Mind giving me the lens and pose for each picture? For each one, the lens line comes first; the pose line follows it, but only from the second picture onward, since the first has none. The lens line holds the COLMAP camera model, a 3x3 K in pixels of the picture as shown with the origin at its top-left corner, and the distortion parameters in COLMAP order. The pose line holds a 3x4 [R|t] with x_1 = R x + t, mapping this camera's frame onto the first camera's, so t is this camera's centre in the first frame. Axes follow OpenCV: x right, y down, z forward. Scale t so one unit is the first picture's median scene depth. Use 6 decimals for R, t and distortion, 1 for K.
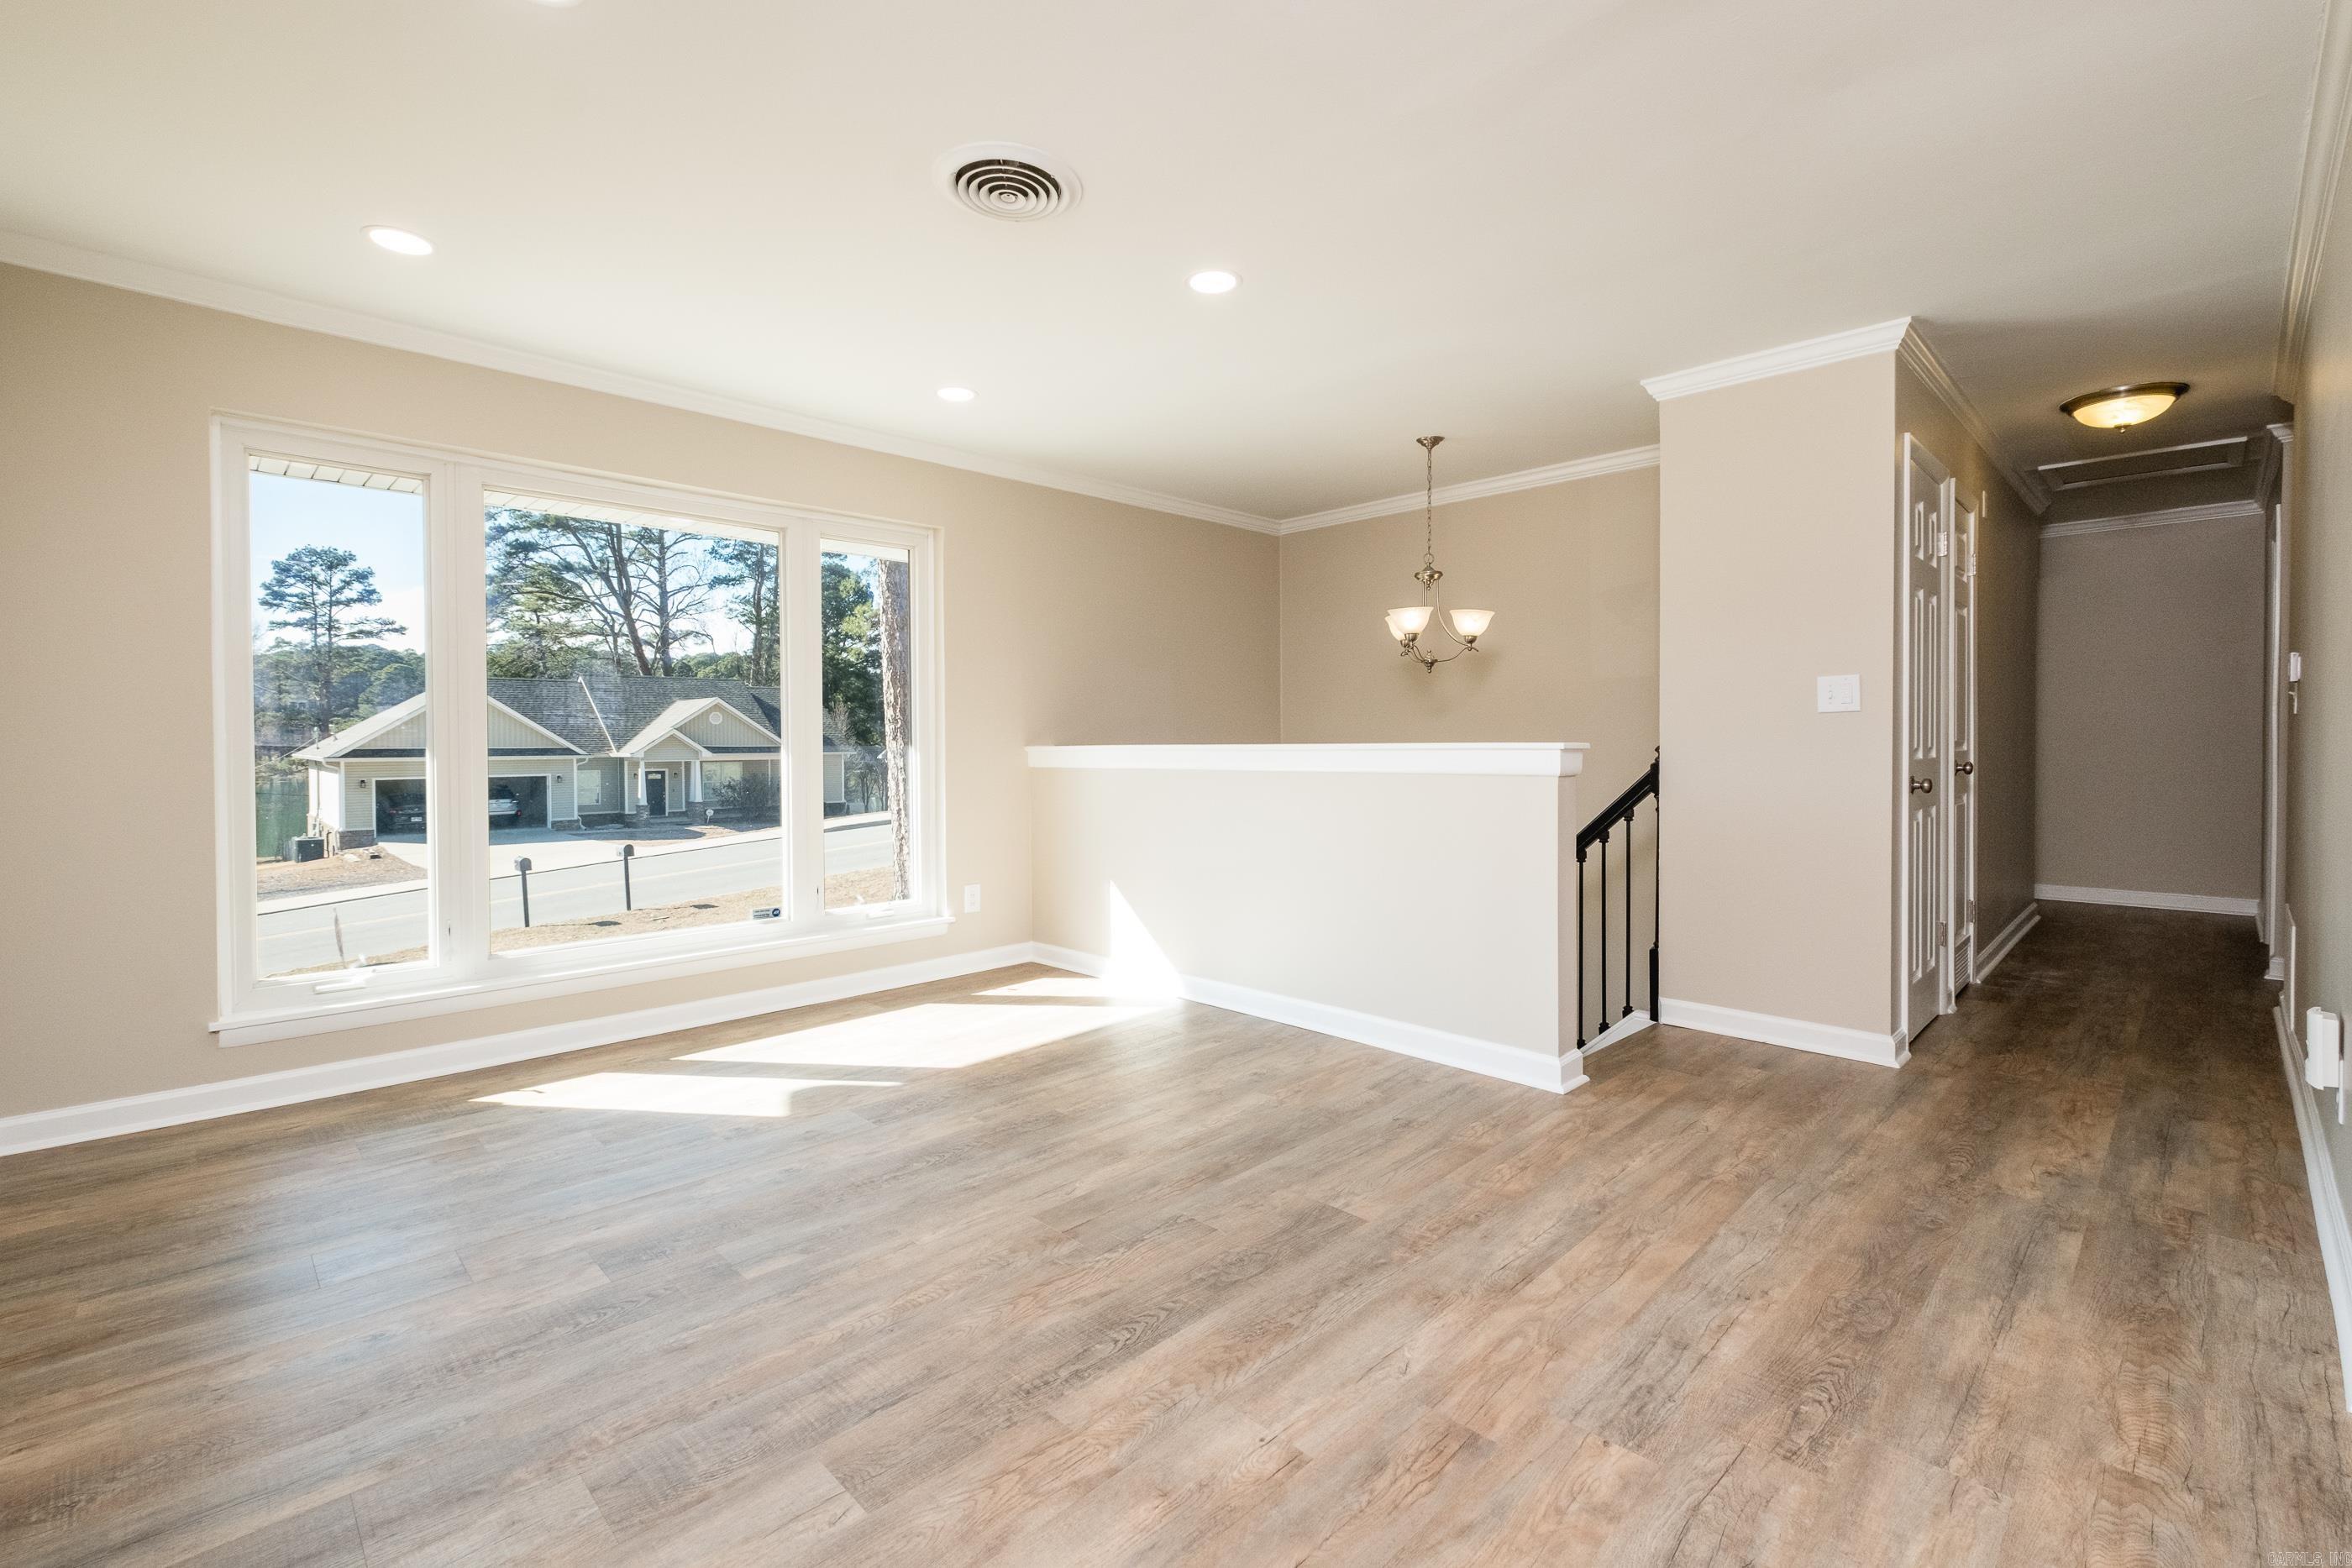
lens RADIAL K [[1007.1, 0, 1180.4], [0, 1007.1, 754.1], [0, 0, 1]] dist [0.001911, -0.000916]
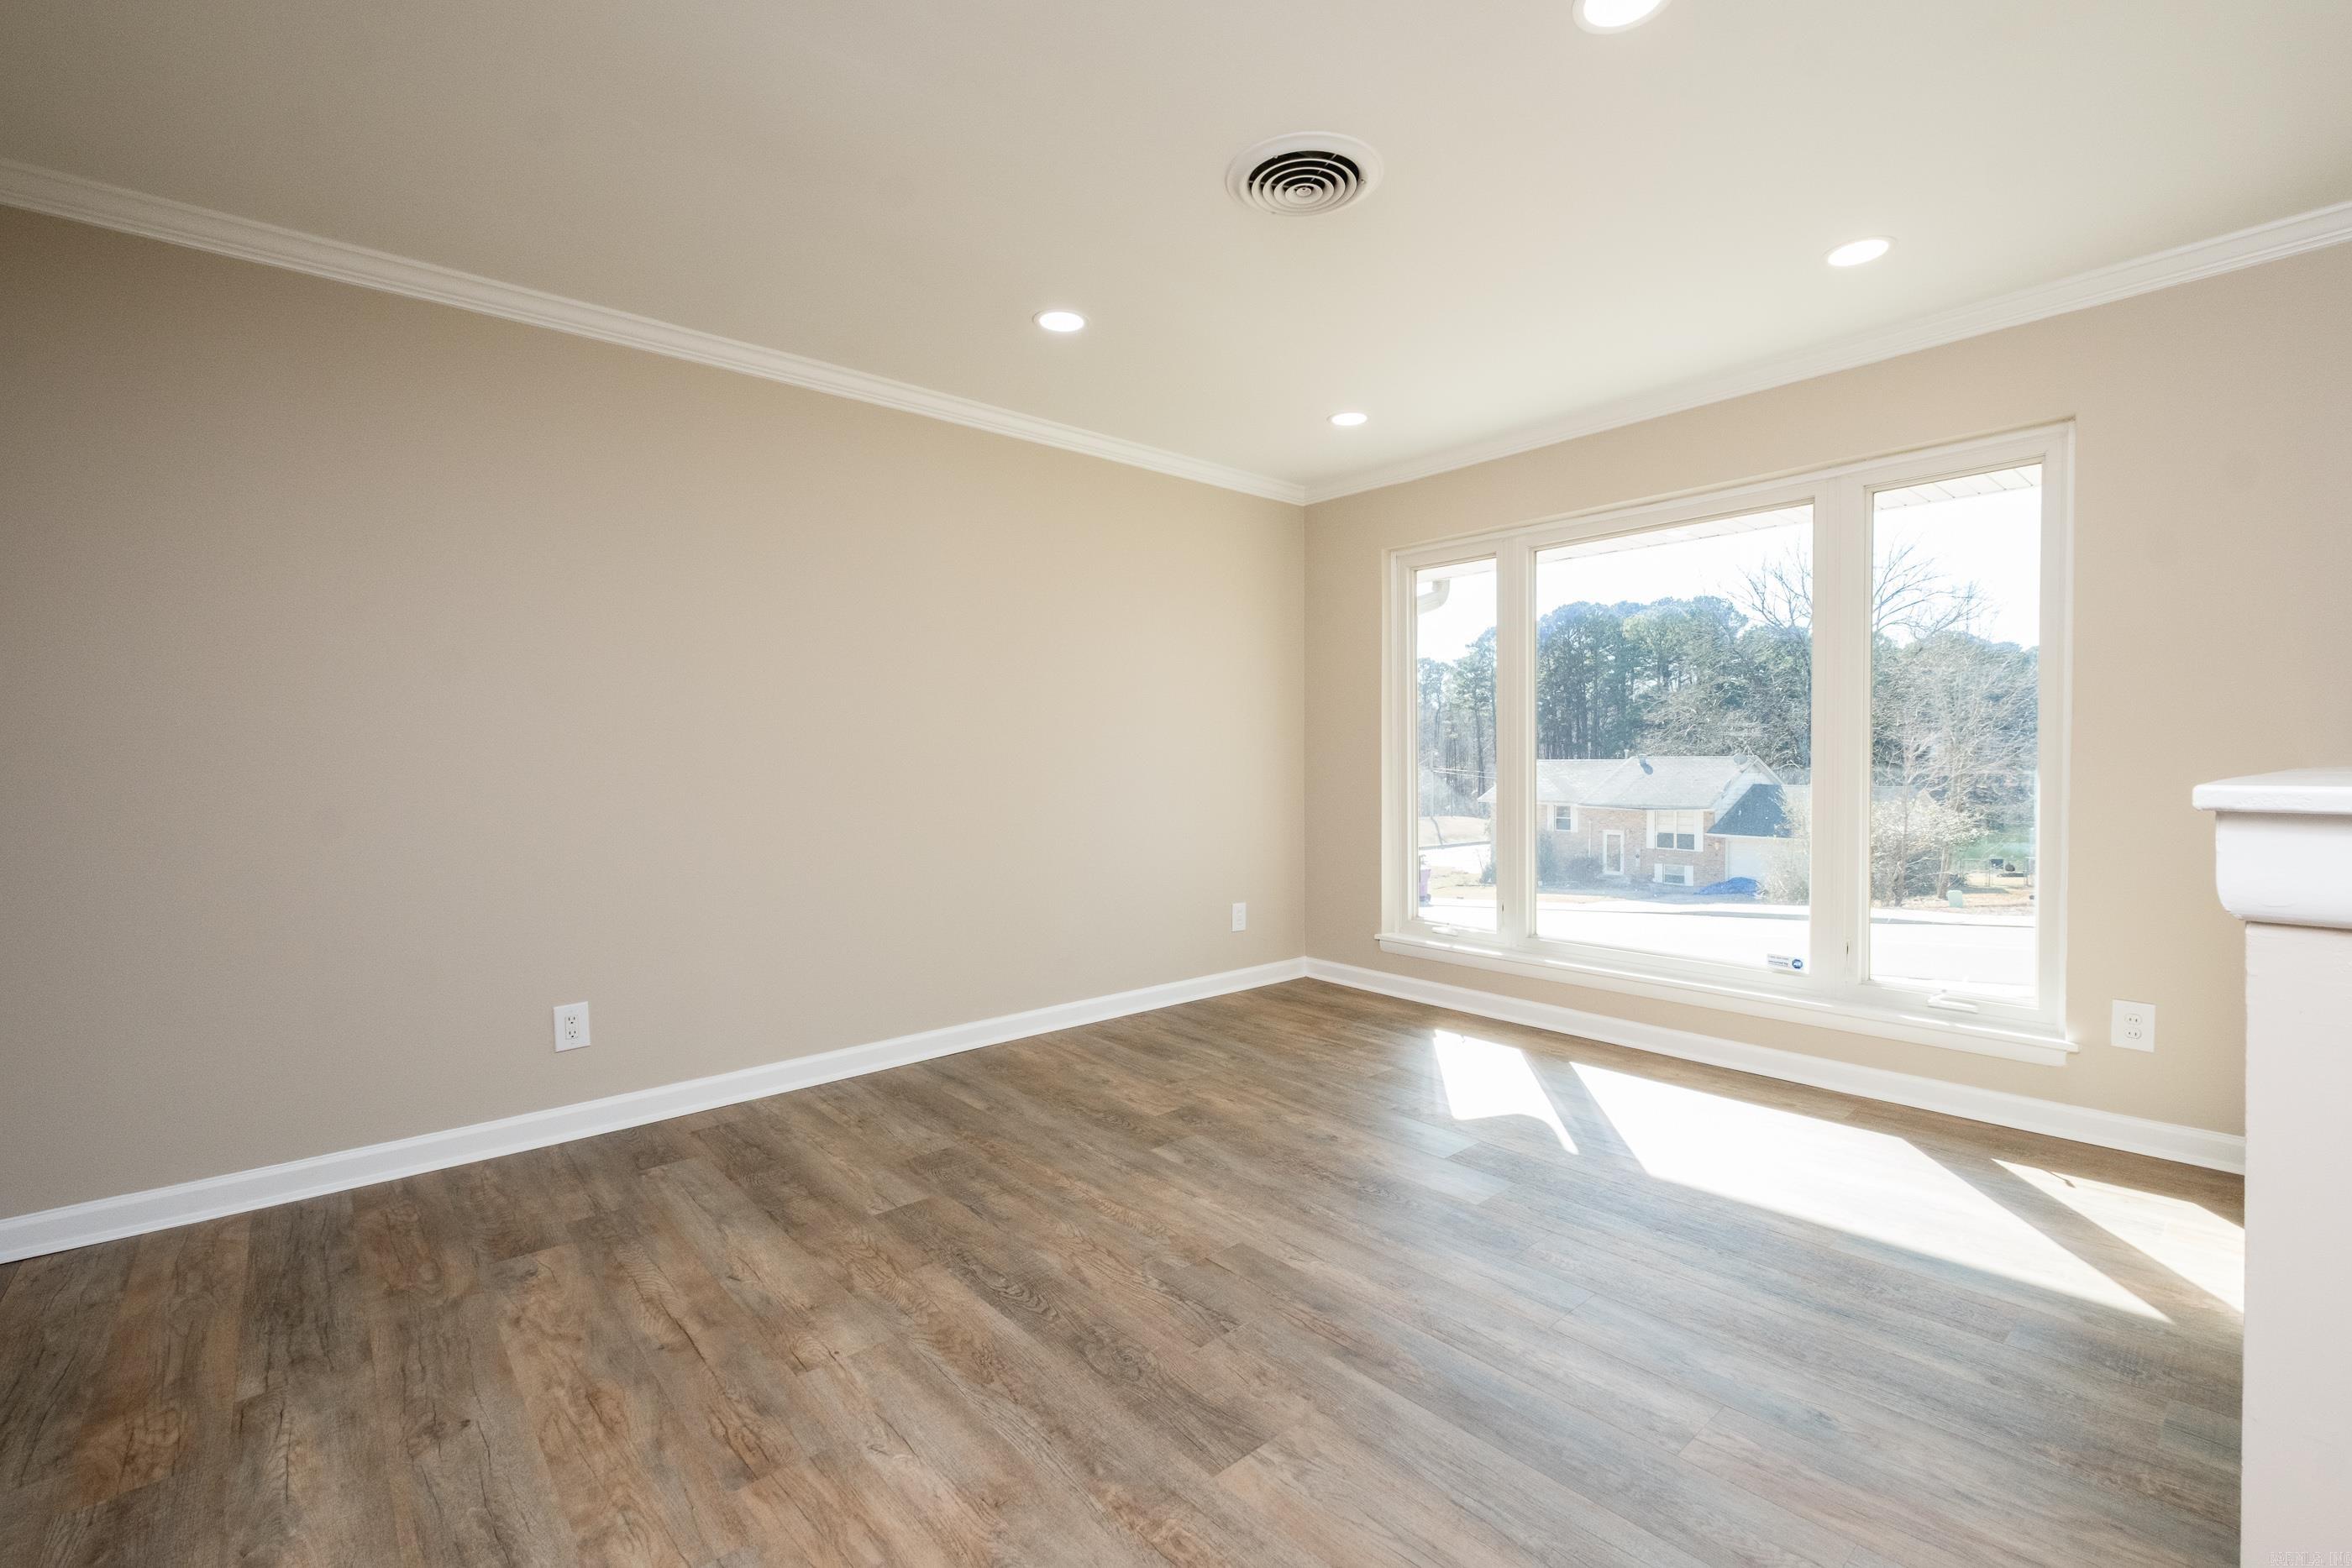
lens RADIAL K [[1002.0, 0, 1219.4], [0, 1002.0, 765.5], [0, 0, 1]] dist [0.001854, -0.000197]
pose [[-0.028881, 0.013936, -0.999486, 1.013282], [-0.007463, 0.999872, 0.014157, -0.041750], [0.999555, 0.007868, -0.028773, 1.187842]]
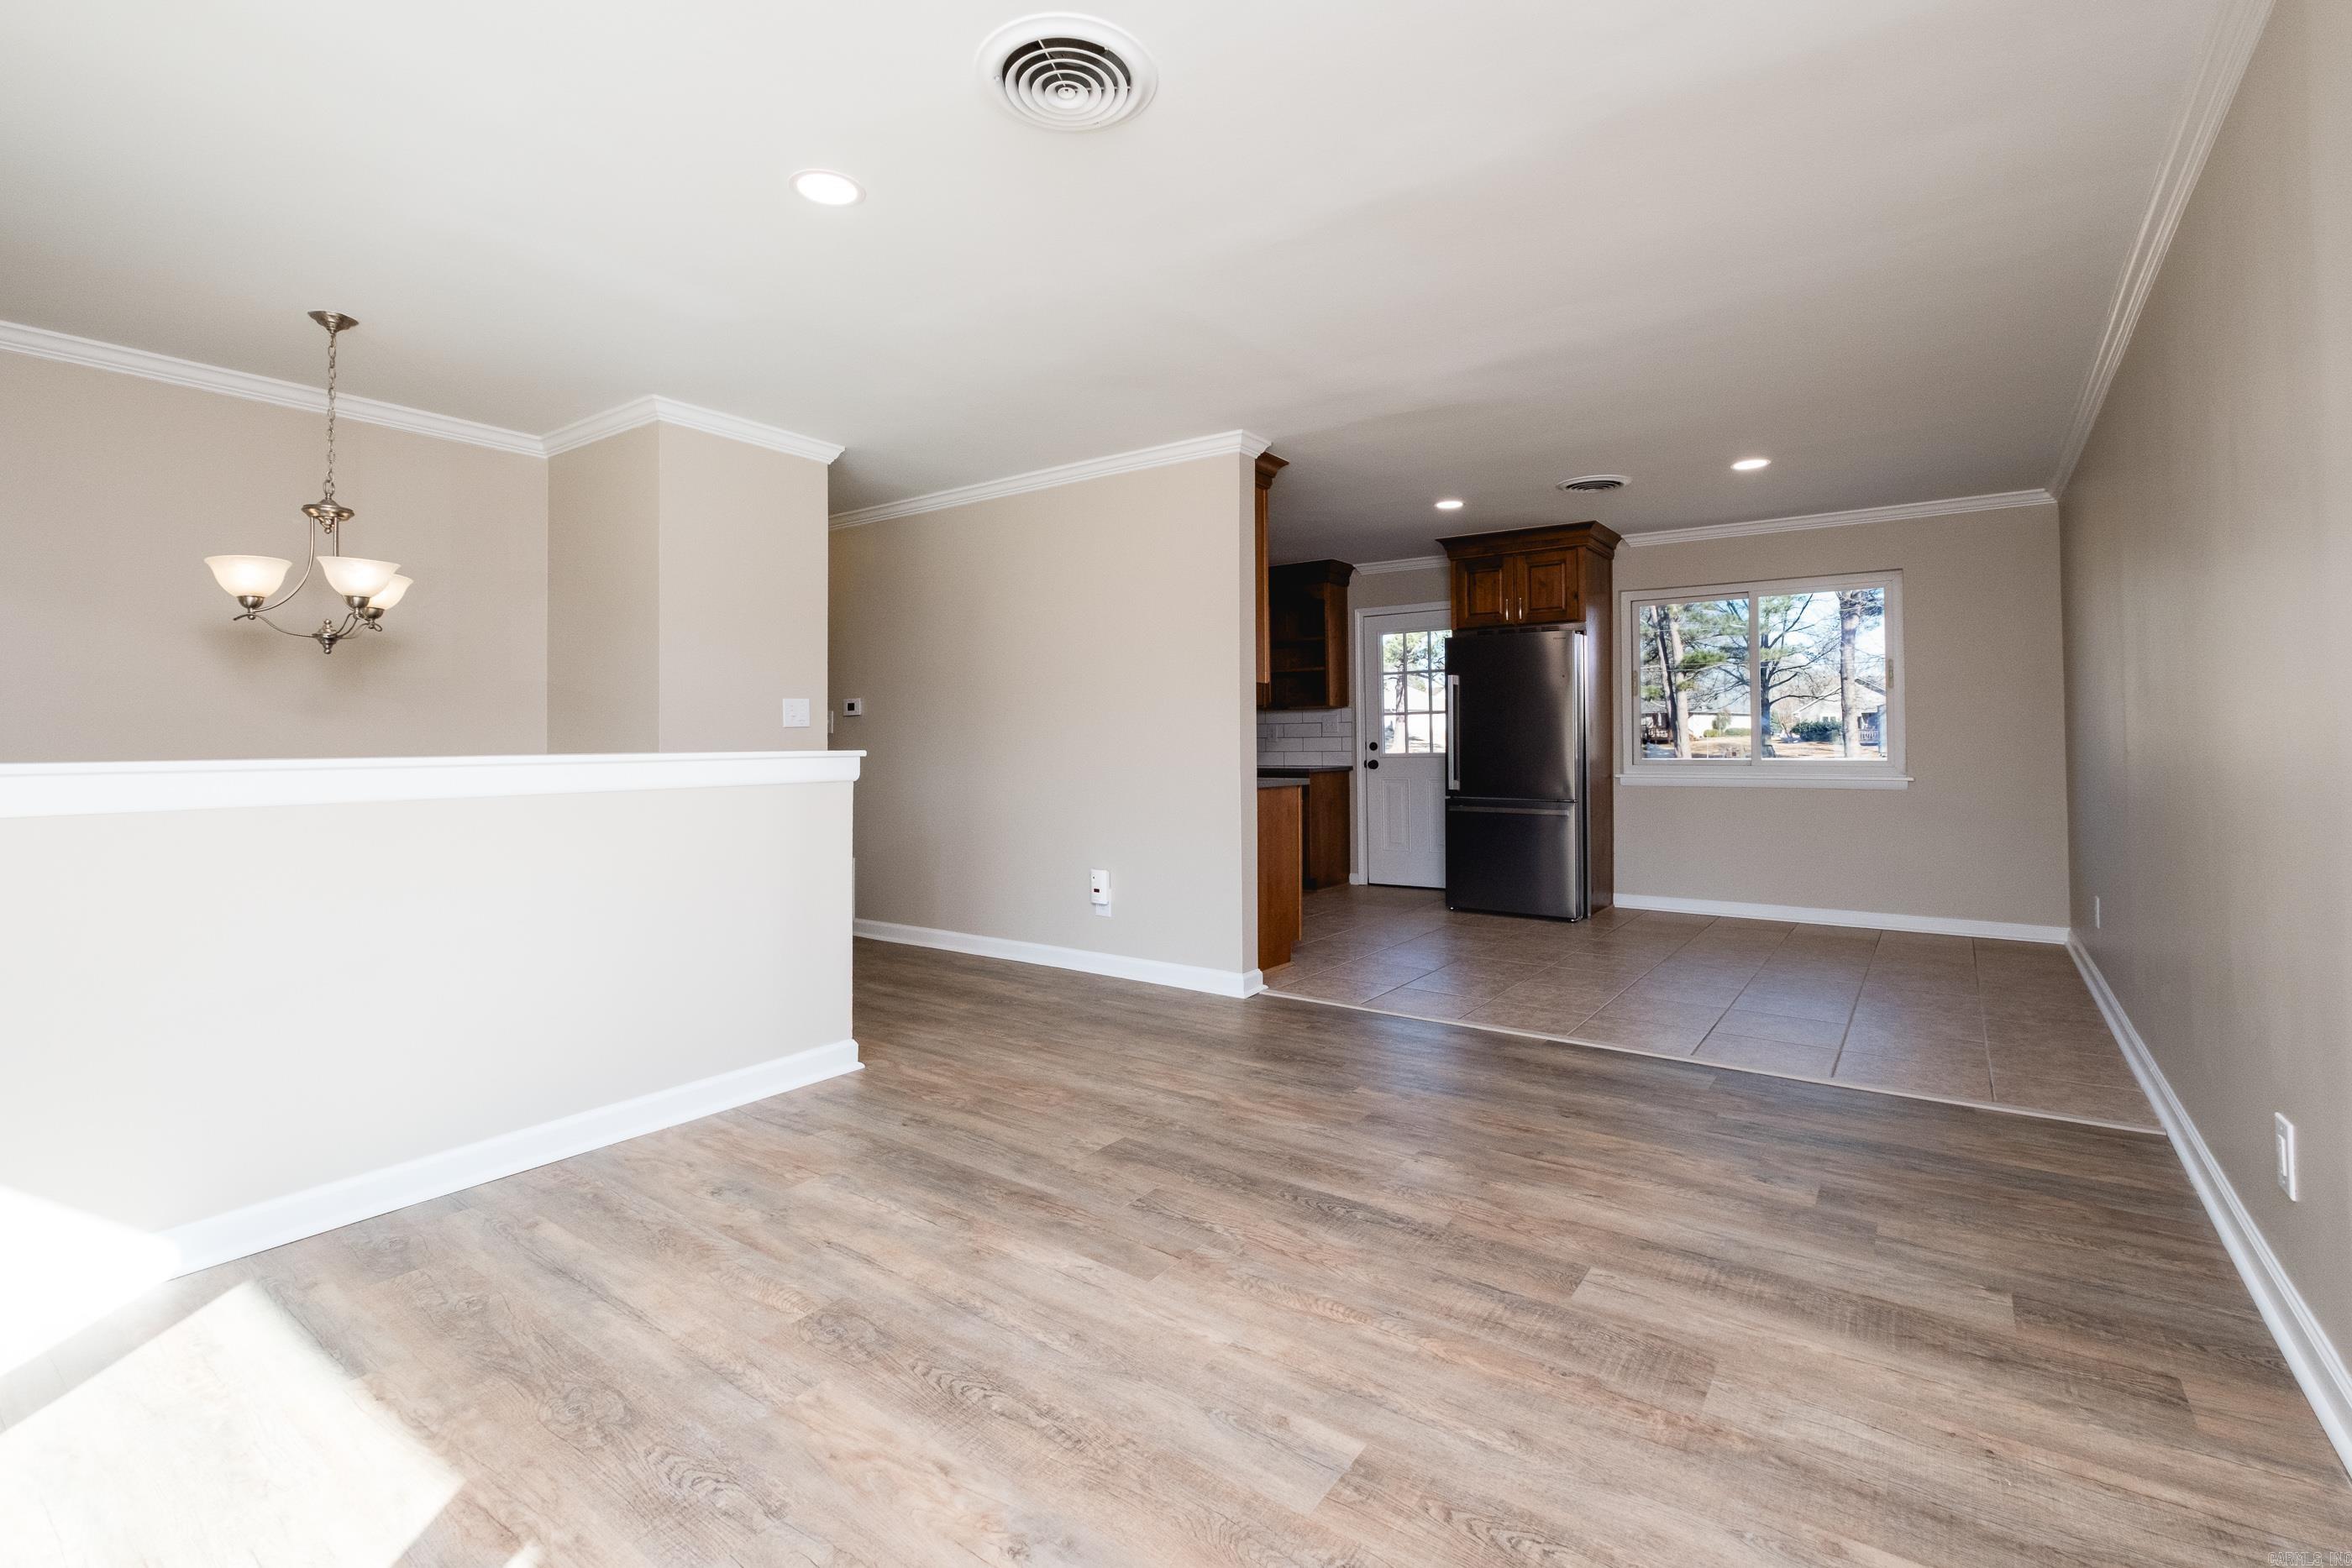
lens RADIAL K [[1042.8, 0, 1138.0], [0, 1042.8, 730.0], [0, 0, 1]] dist [0.002253, 0.000049]
pose [[-0.126167, 0.018698, 0.991833, -1.260803], [0.021911, 0.999631, -0.016058, -0.012552], [-0.991767, 0.019706, -0.126530, 1.321010]]
